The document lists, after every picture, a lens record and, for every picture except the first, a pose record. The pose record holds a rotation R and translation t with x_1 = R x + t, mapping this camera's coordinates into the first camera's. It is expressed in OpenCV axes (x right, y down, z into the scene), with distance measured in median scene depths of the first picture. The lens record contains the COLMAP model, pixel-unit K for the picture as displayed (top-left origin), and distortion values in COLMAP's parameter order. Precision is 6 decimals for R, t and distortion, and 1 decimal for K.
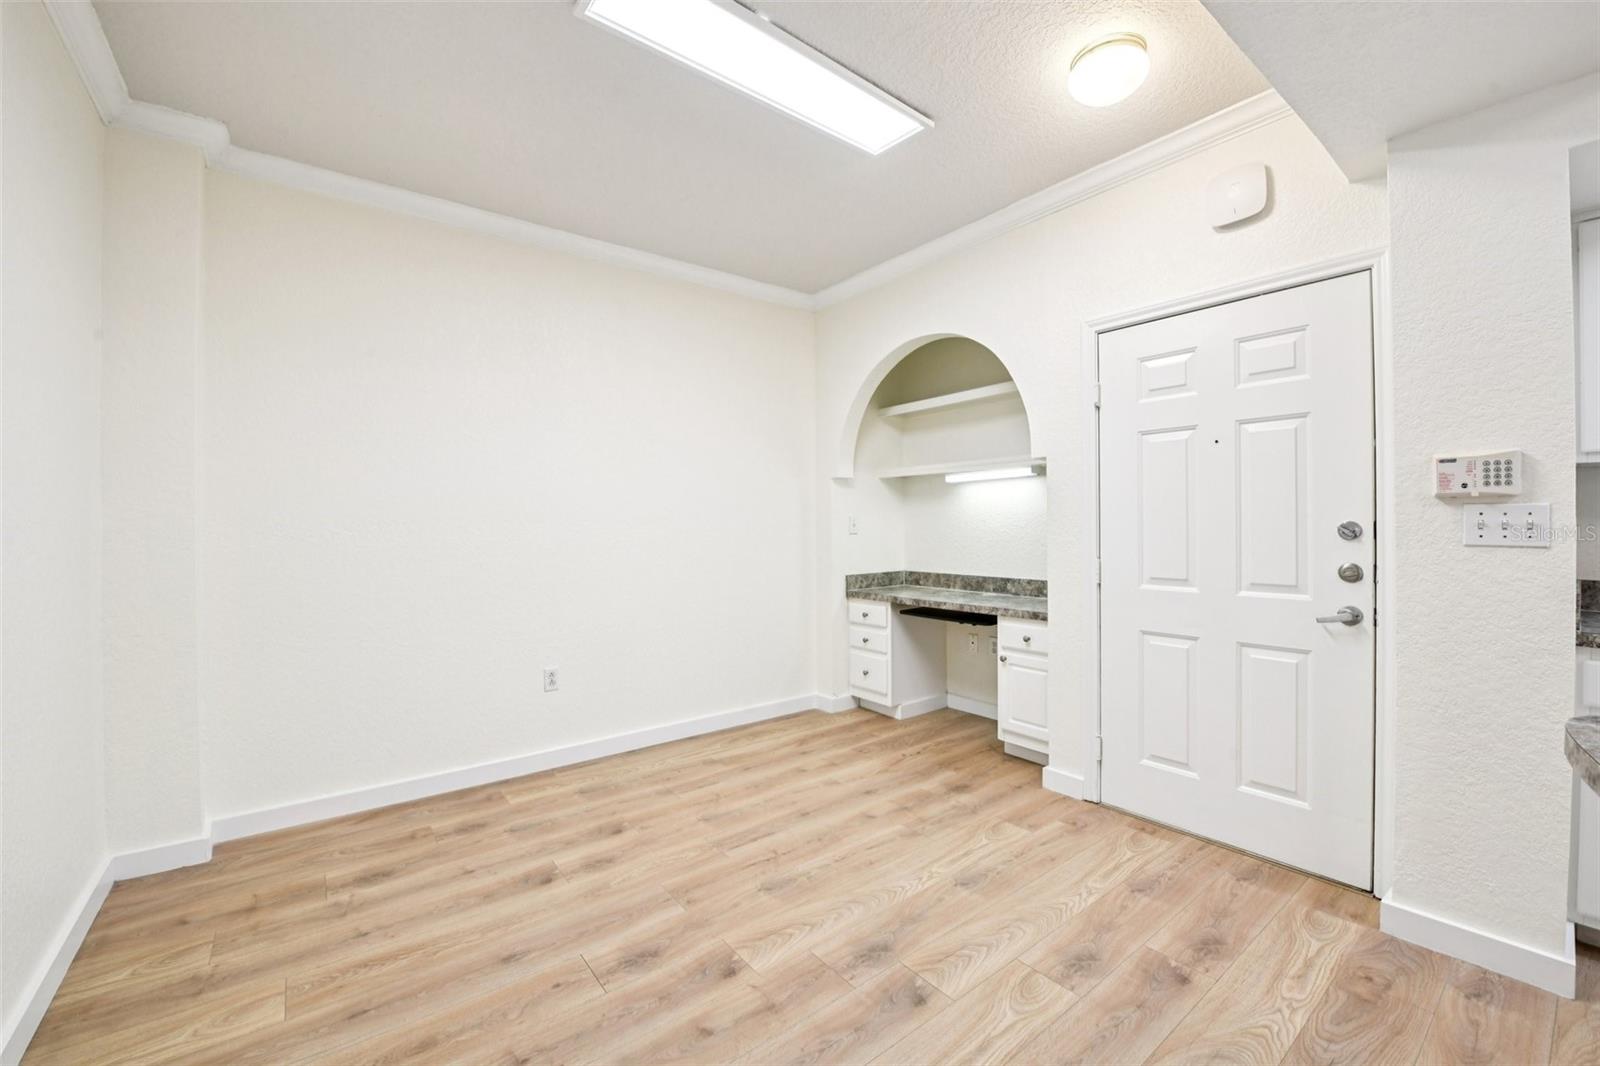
lens RADIAL K [[640.7, 0, 802.1], [0, 640.7, 527.4], [0, 0, 1]] dist [-0.021638, -0.000679]
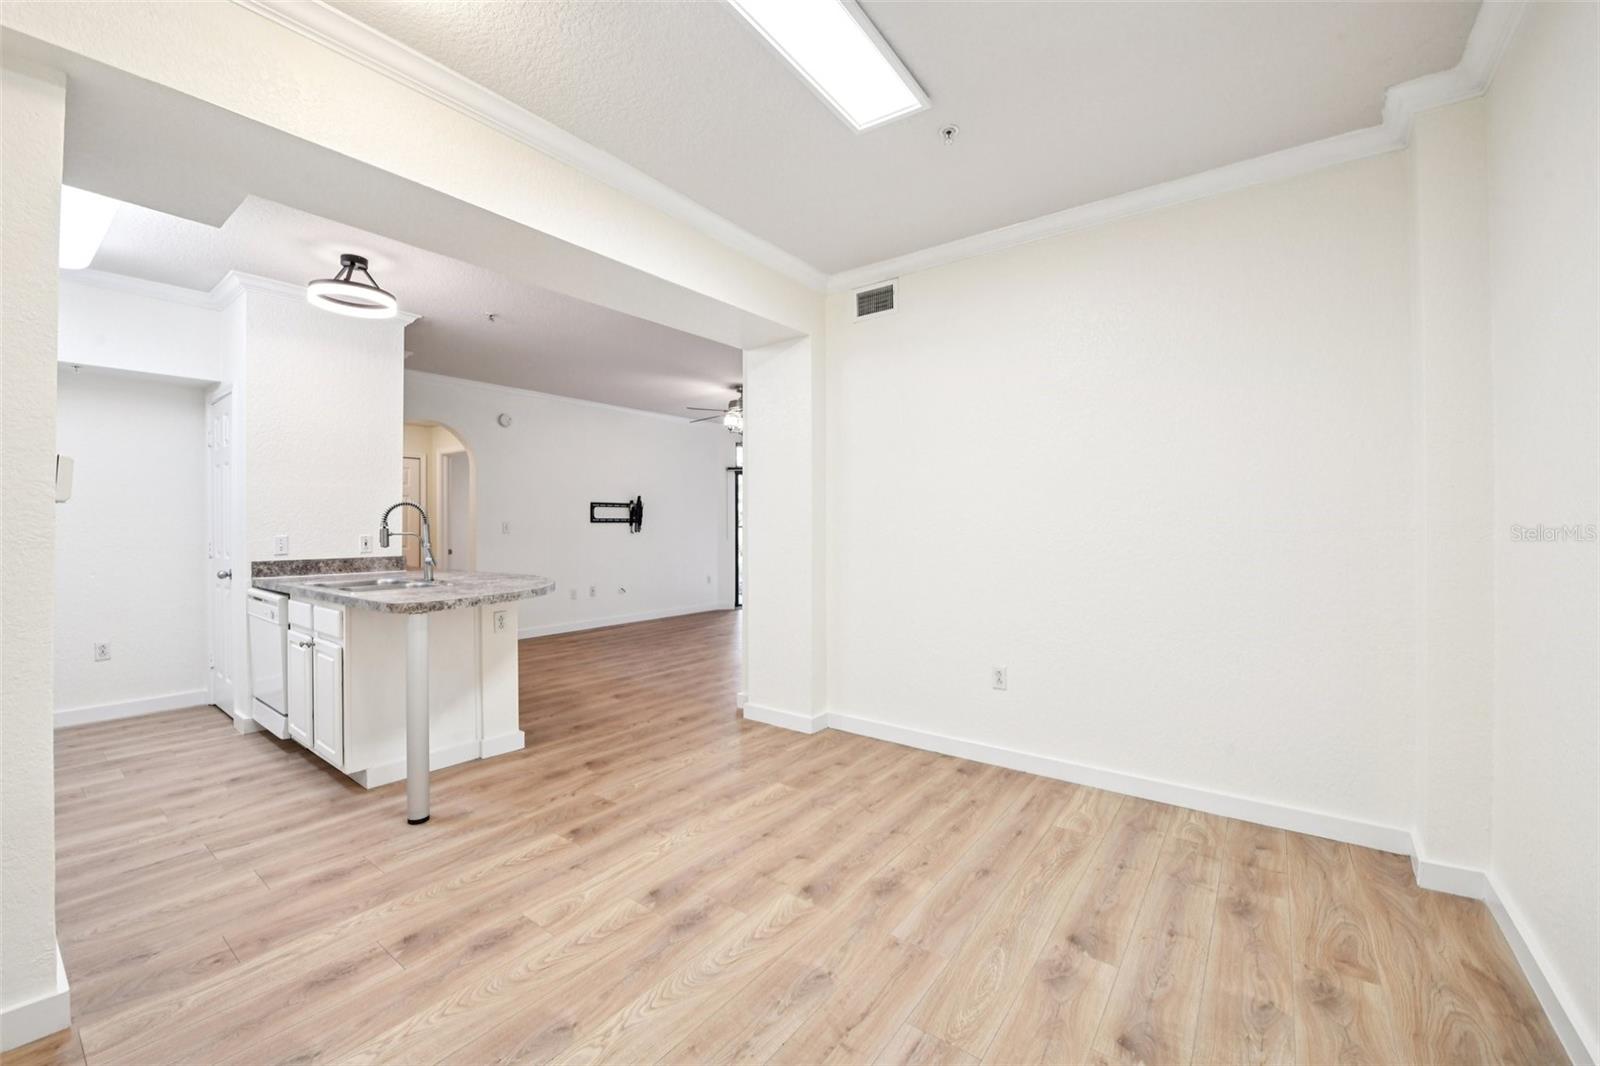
lens RADIAL K [[640.7, 0, 802.7], [0, 640.7, 526.0], [0, 0, 1]] dist [-0.021638, -0.000679]
pose [[-0.961543, 0.009062, -0.274506, 0.180350], [0.007115, 0.999942, 0.008085, -0.010860], [0.274563, 0.005821, -0.961551, 1.724313]]
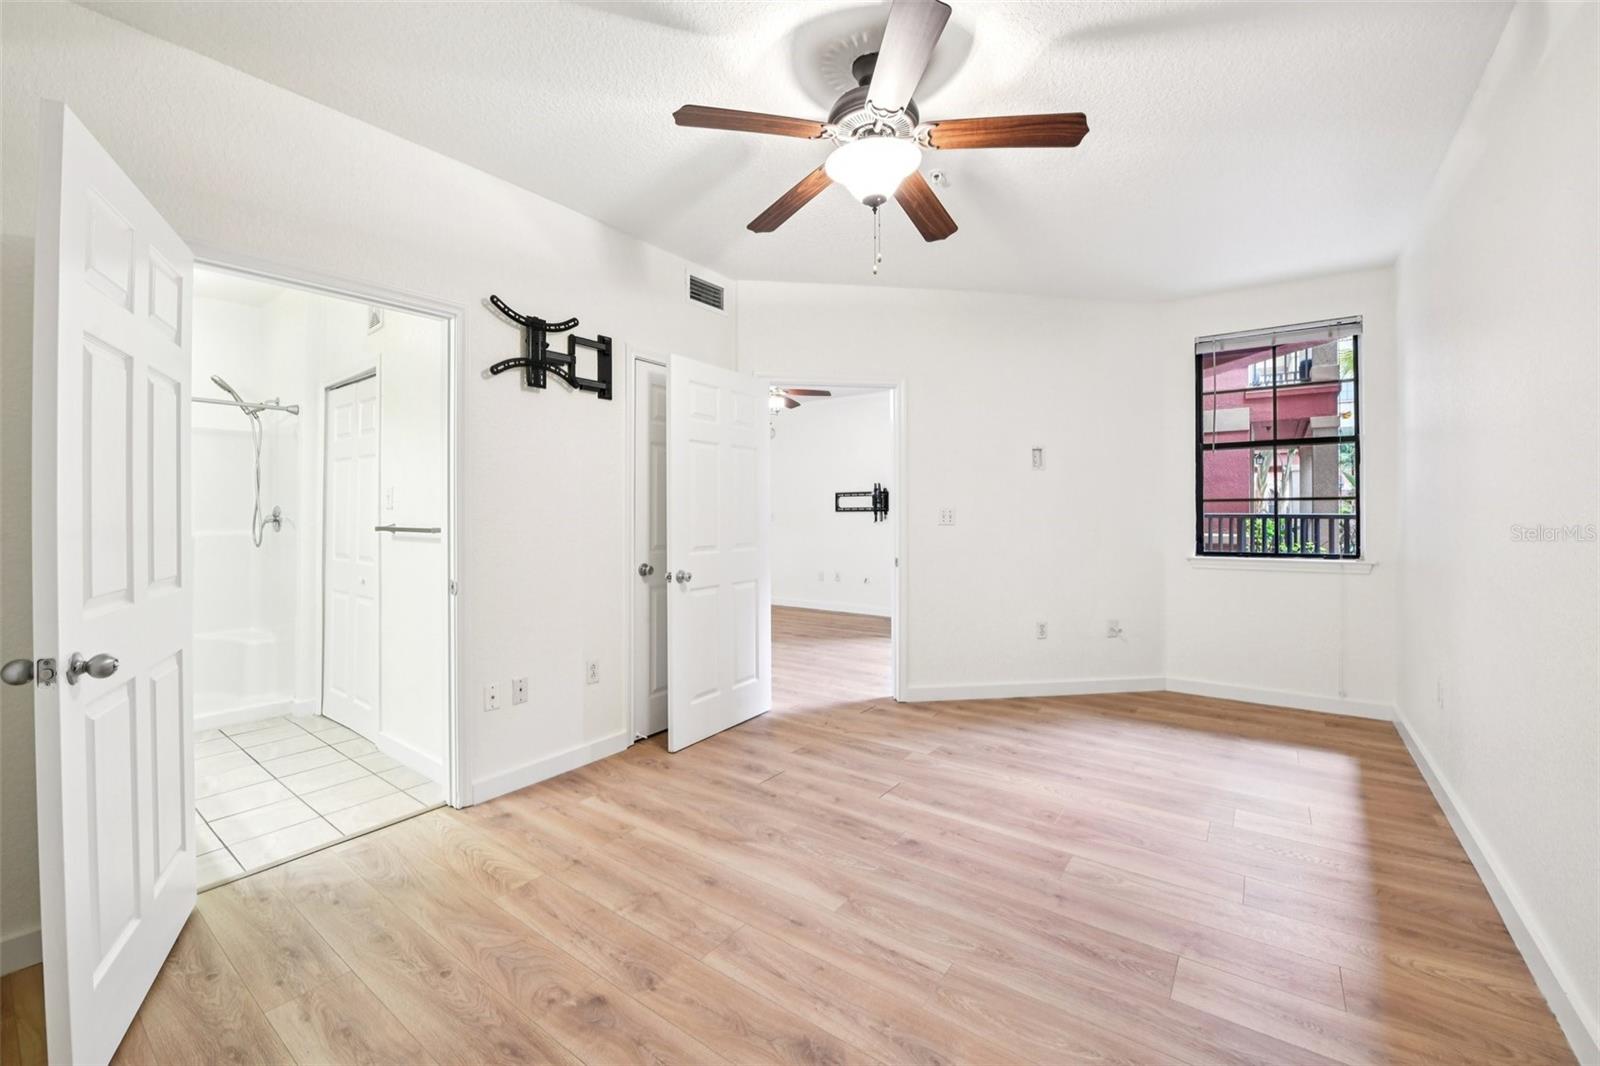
lens RADIAL K [[640.7, 0, 795.9], [0, 640.7, 510.6], [0, 0, 1]] dist [-0.021638, -0.000679]
pose [[-0.266909, 0.012378, 0.963642, -3.172841], [0.009114, 0.999905, -0.010319, 0.019999], [-0.963679, 0.006028, -0.266996, -0.736748]]
